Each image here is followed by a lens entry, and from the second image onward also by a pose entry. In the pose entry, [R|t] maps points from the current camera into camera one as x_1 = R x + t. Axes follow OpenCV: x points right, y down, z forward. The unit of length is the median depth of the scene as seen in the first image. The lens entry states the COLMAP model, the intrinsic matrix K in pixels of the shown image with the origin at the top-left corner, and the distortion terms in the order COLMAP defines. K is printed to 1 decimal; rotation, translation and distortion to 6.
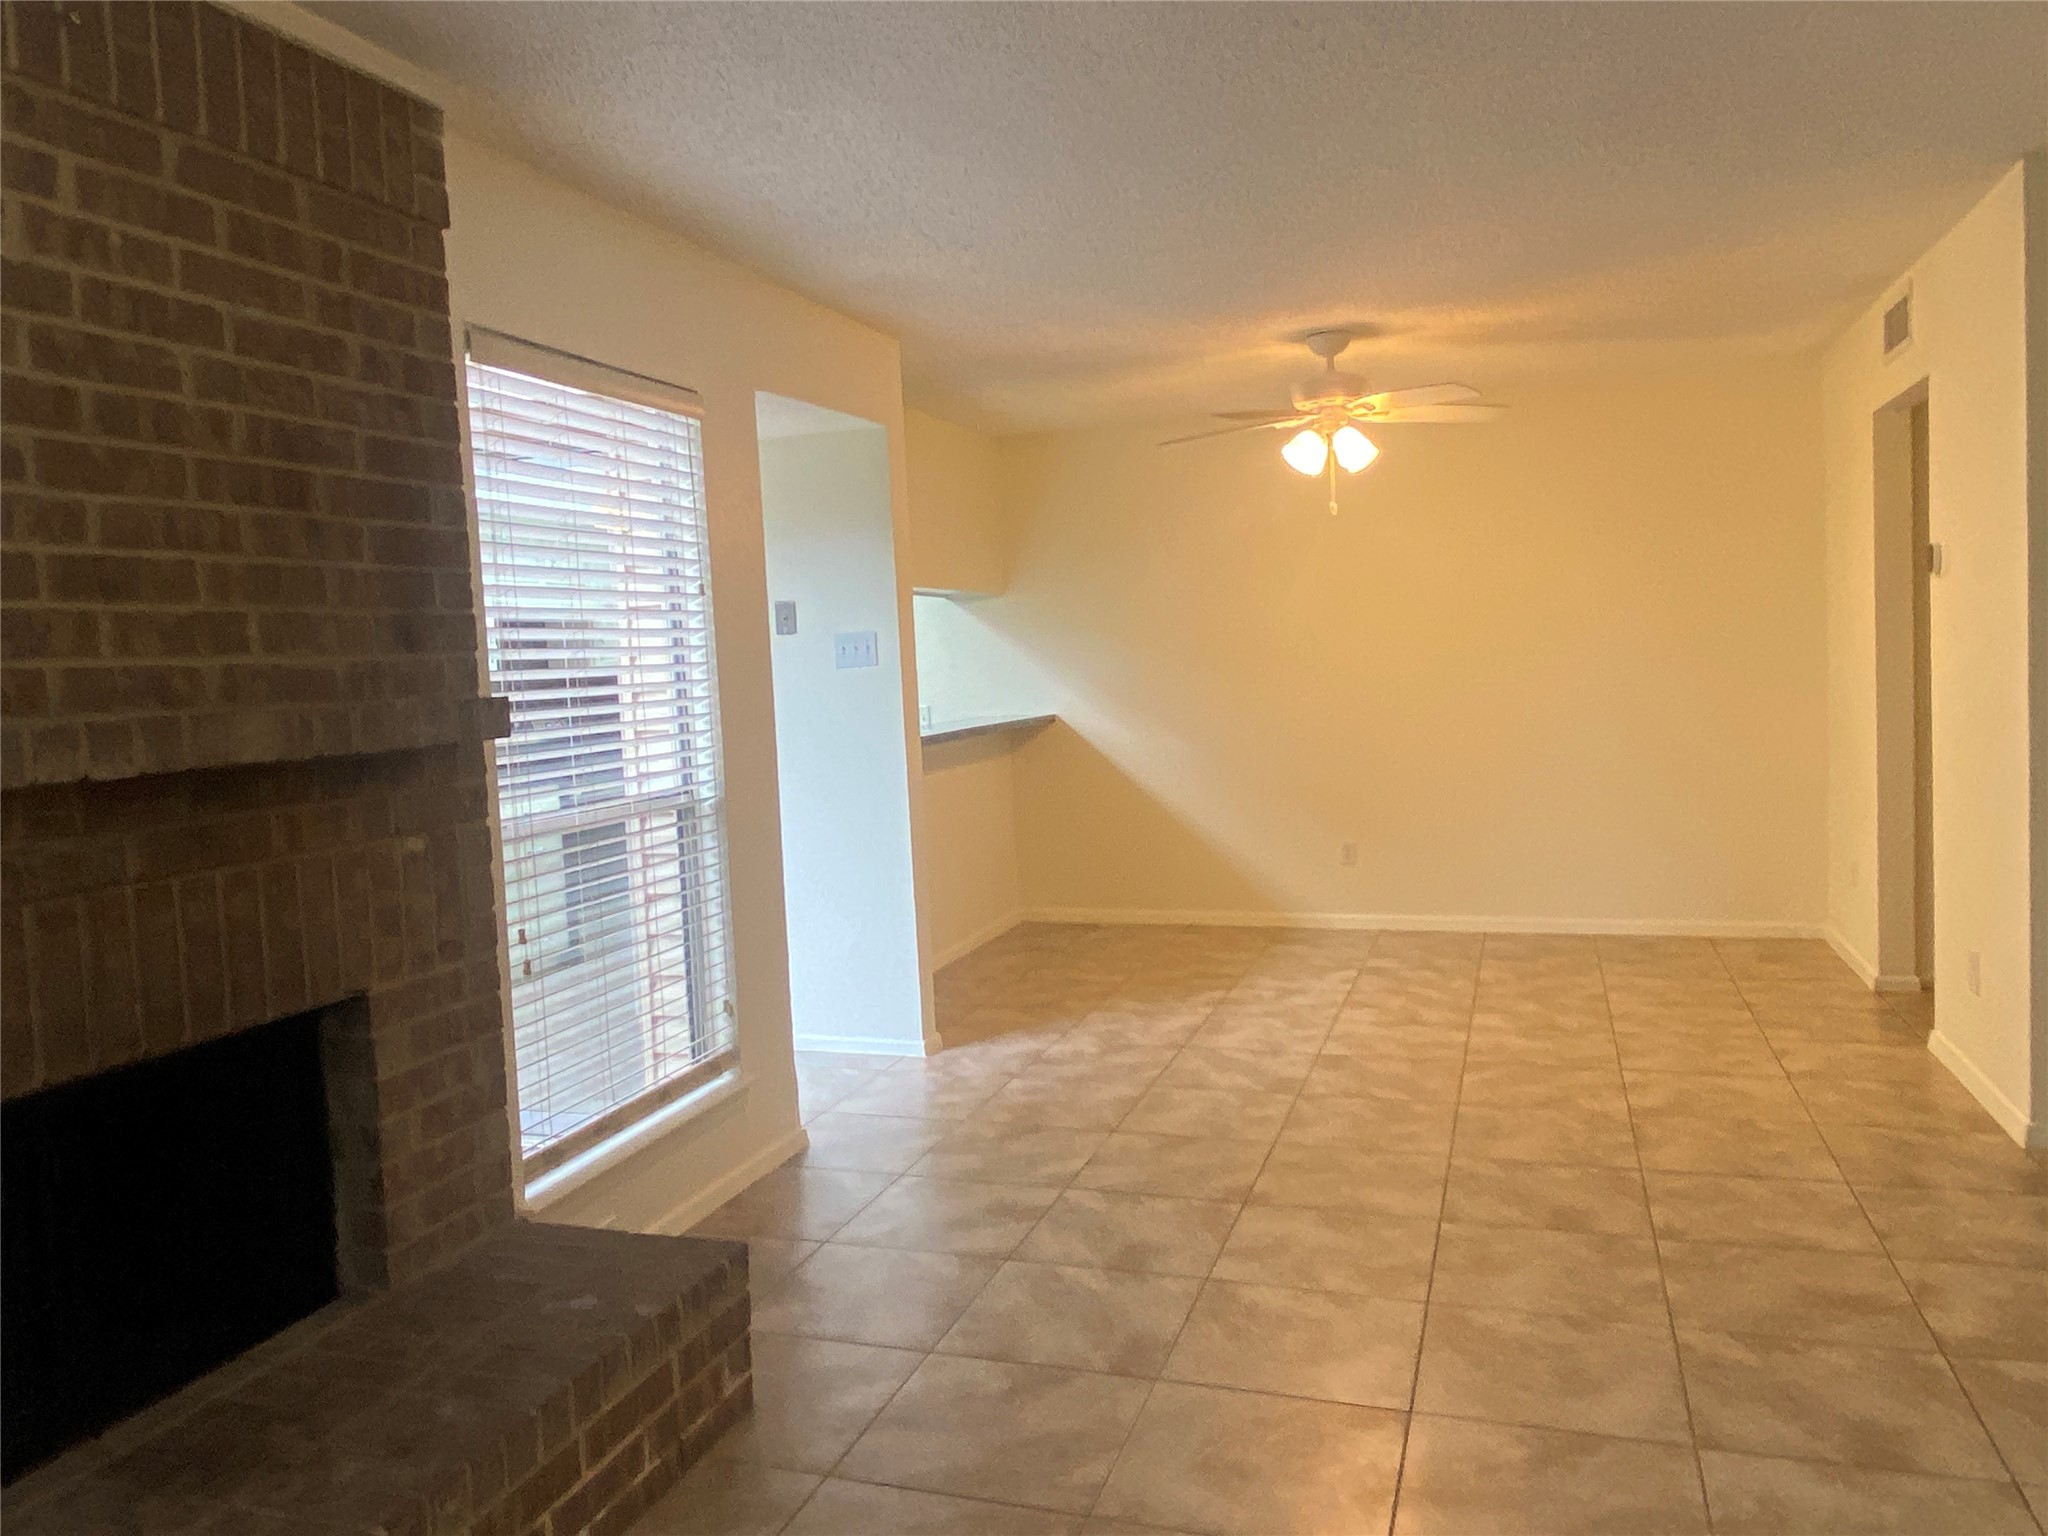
lens RADIAL K [[1480.7, 0, 1008.4], [0, 1480.7, 760.1], [0, 0, 1]] dist [0.103181, -0.130829]
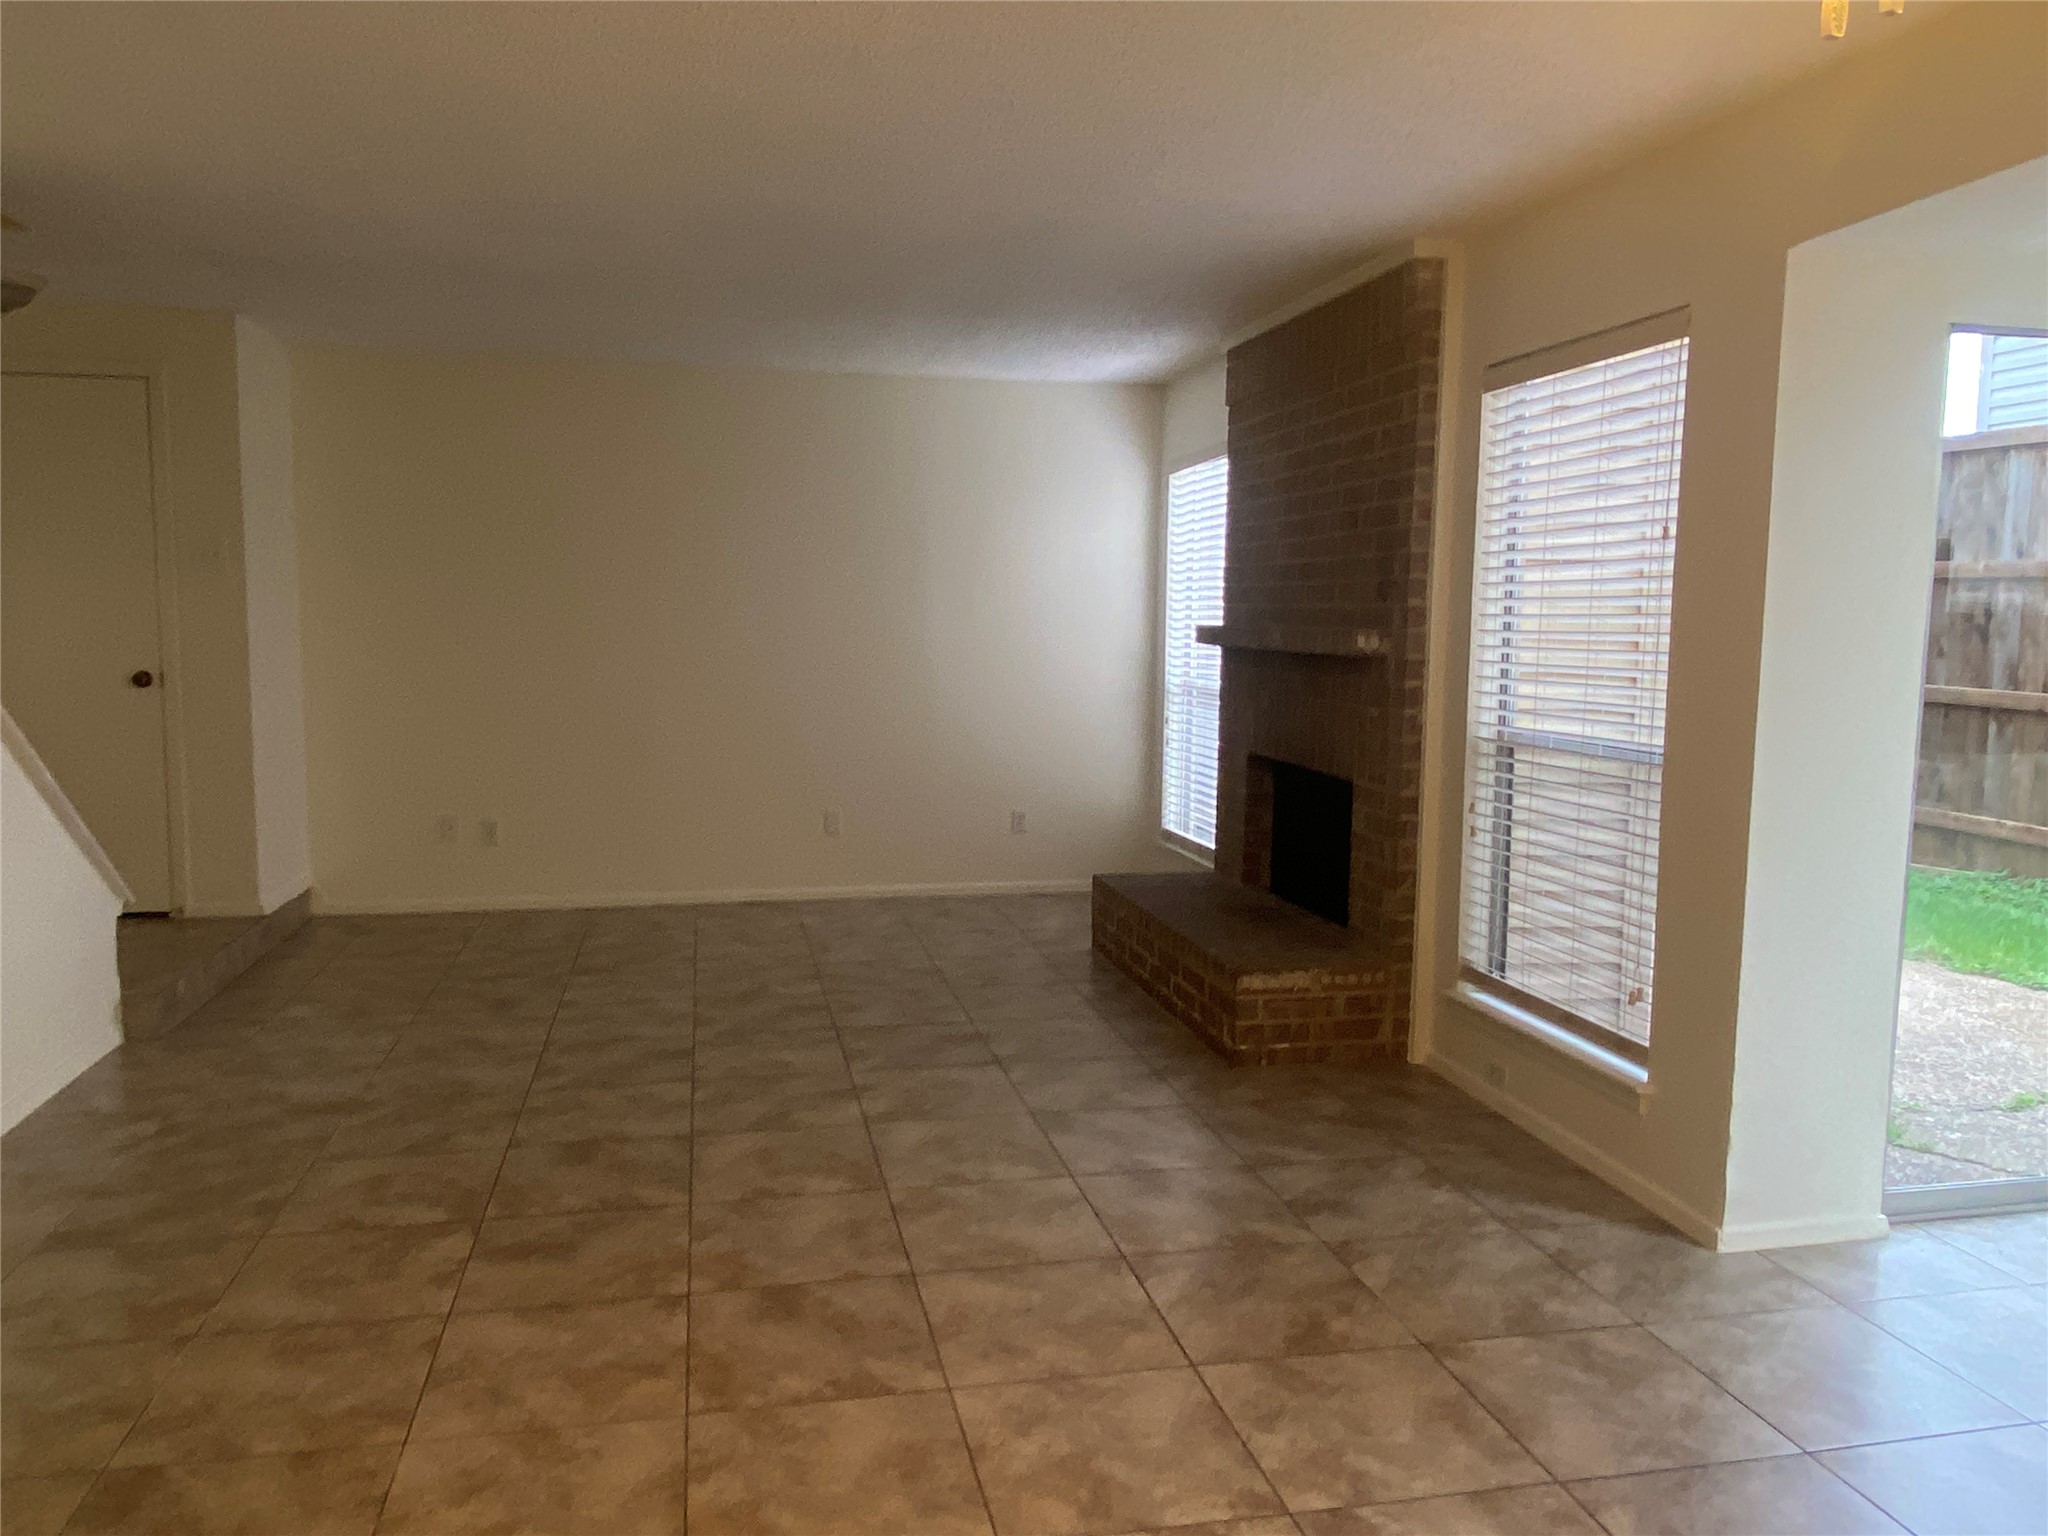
lens RADIAL K [[1480.7, 0, 1008.4], [0, 1480.7, 760.1], [0, 0, 1]] dist [0.103181, -0.130829]
pose [[-0.857115, 0.092699, -0.506715, 0.840386], [-0.002603, 0.982883, 0.184213, -0.203029], [0.515118, 0.159211, -0.842203, 2.196555]]
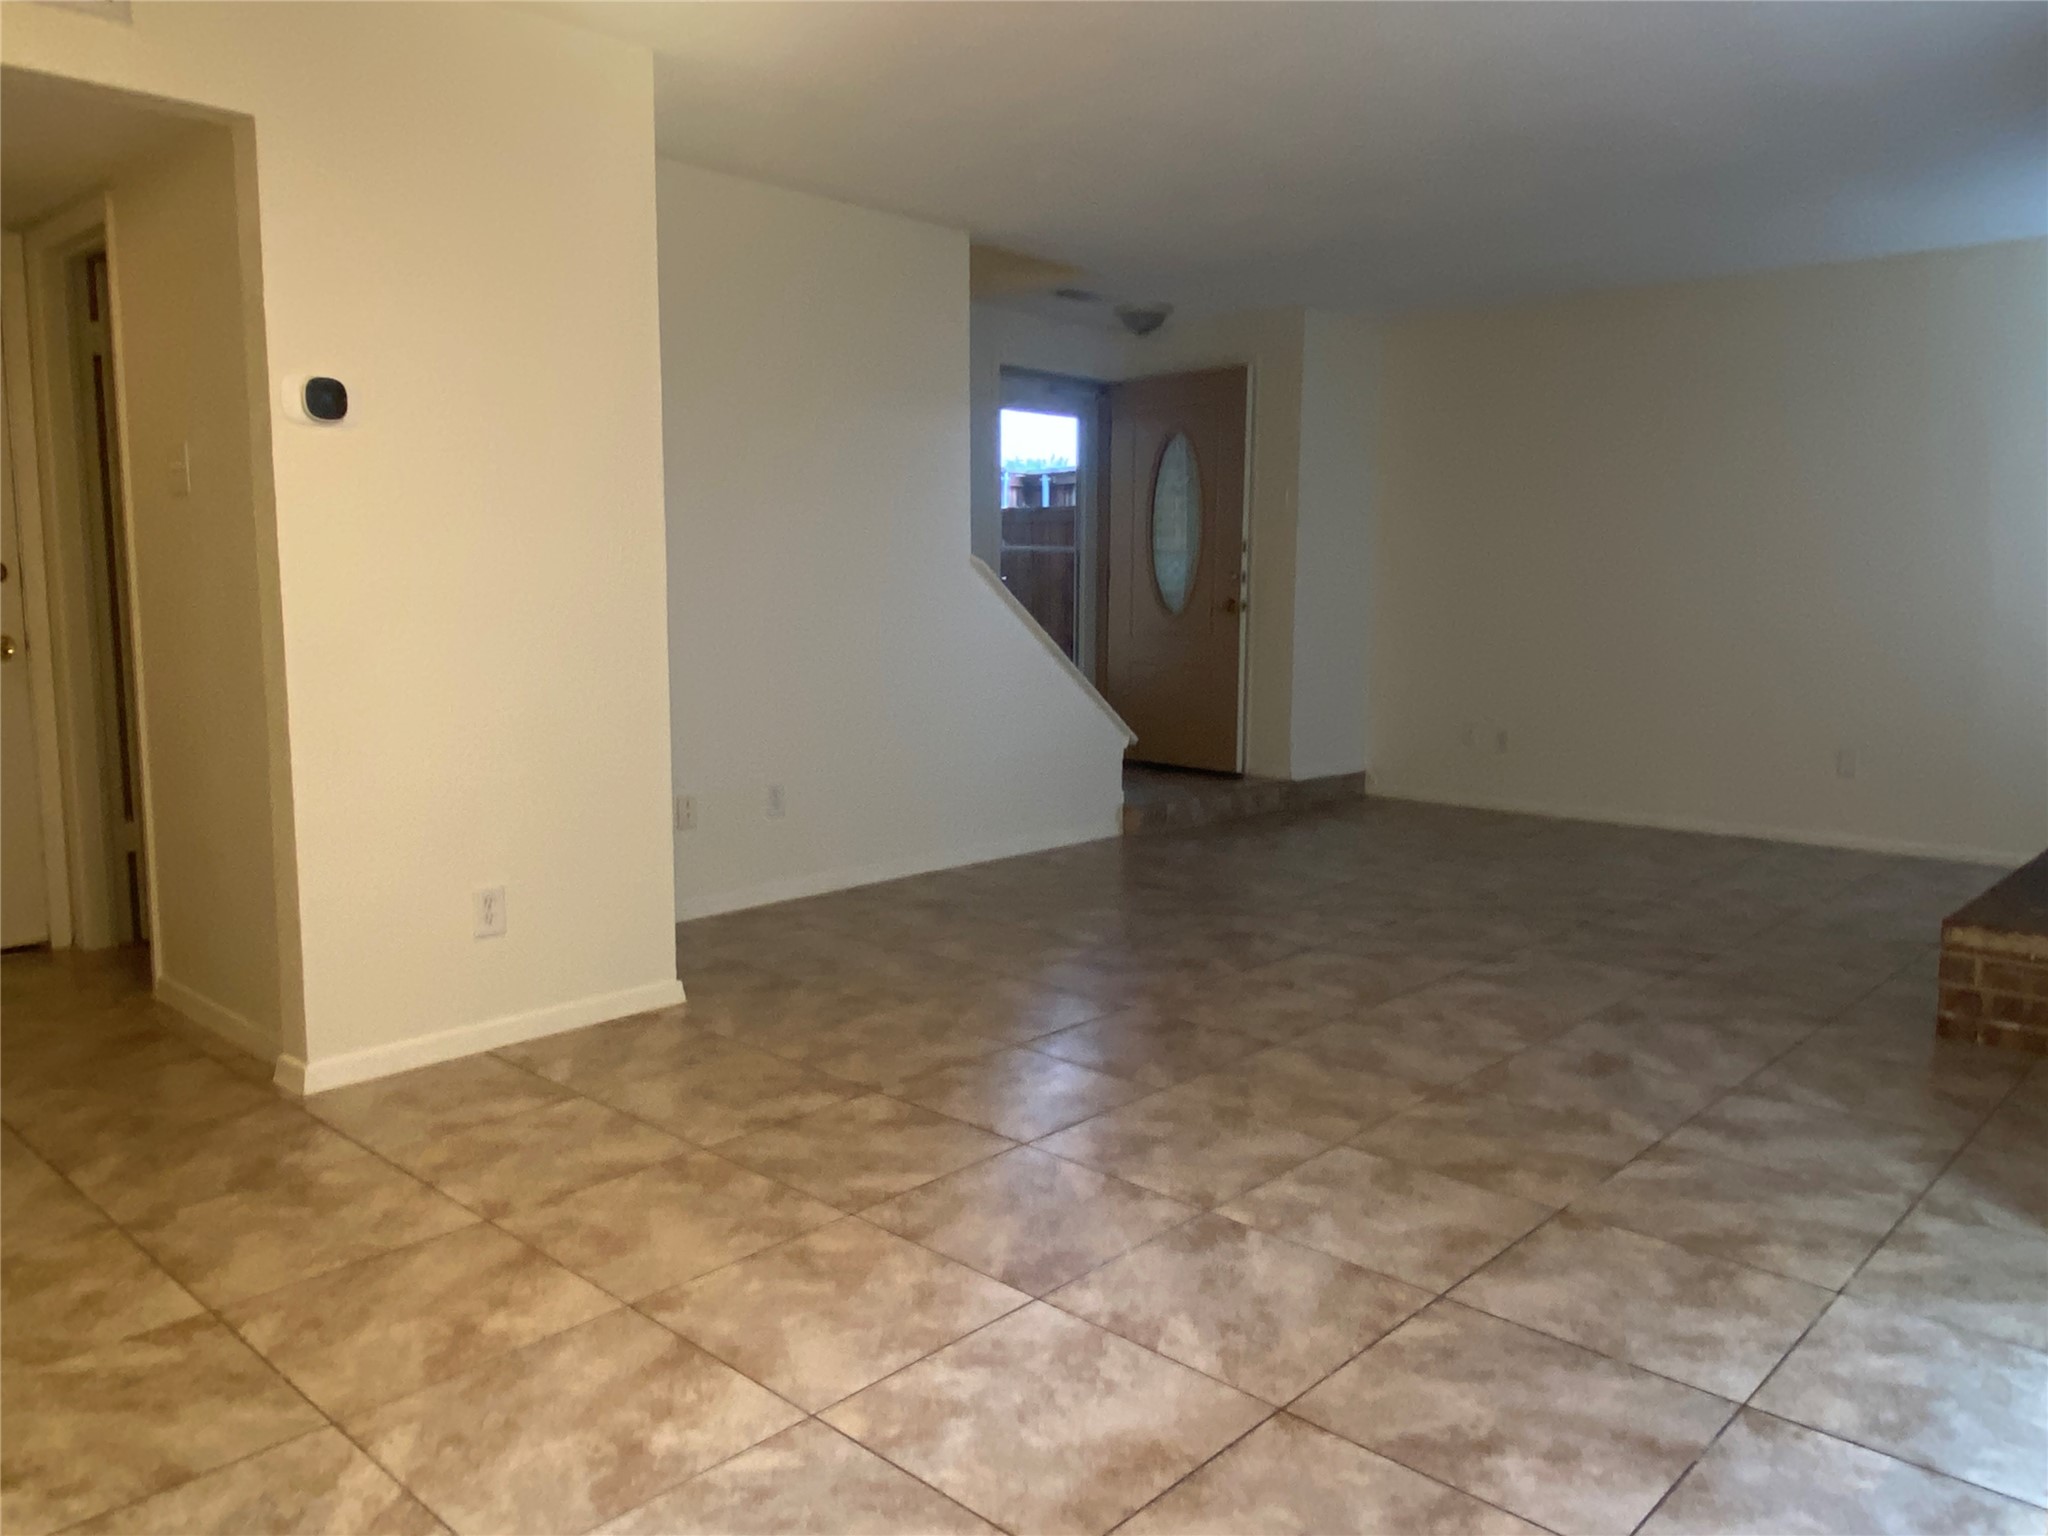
lens RADIAL K [[1480.7, 0, 1008.4], [0, 1480.7, 760.1], [0, 0, 1]] dist [0.103181, -0.130829]
pose [[-0.910547, -0.001556, 0.413403, 0.030159], [0.070980, 0.984555, 0.160043, -0.093851], [-0.407266, 0.175070, -0.896373, 2.519119]]
